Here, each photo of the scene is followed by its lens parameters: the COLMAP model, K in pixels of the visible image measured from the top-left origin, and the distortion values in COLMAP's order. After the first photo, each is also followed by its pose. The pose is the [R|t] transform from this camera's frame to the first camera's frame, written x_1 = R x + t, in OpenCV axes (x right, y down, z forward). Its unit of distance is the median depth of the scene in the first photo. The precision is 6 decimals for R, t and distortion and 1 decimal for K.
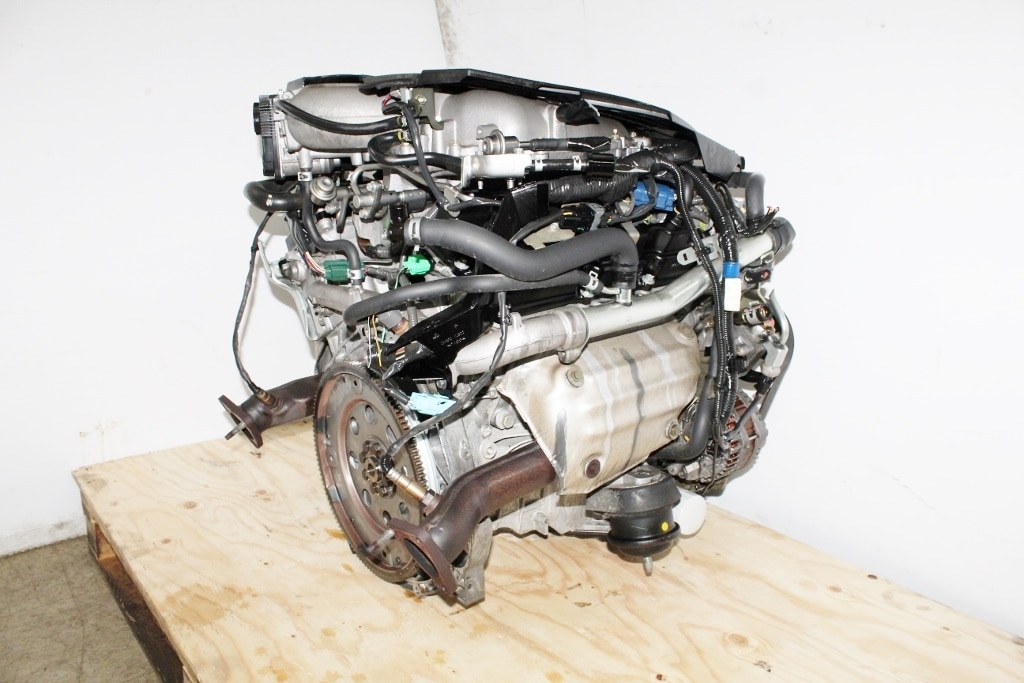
lens RADIAL K [[824.7, 0, 517.2], [0, 824.7, 336.5], [0, 0, 1]] dist [-0.146803, 0.114830]
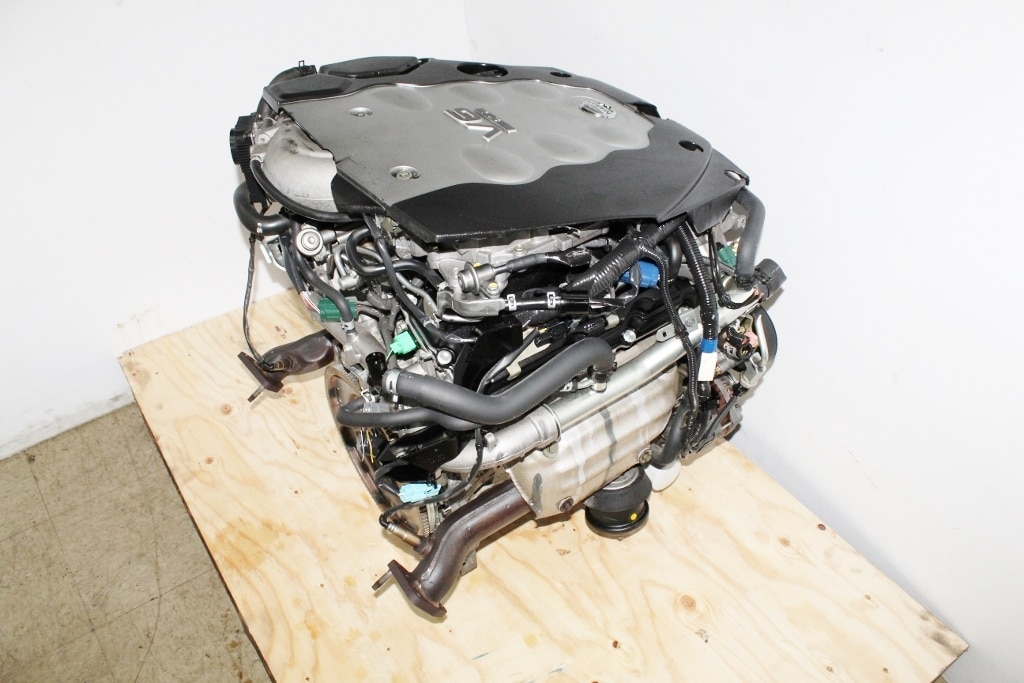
lens RADIAL K [[824.7, 0, 517.2], [0, 824.7, 336.5], [0, 0, 1]] dist [-0.146803, 0.114830]
pose [[0.998515, 0.027935, -0.046778, 0.059868], [-0.005522, 0.906028, 0.423182, -0.450640], [0.054204, -0.422295, 0.904836, 0.054184]]
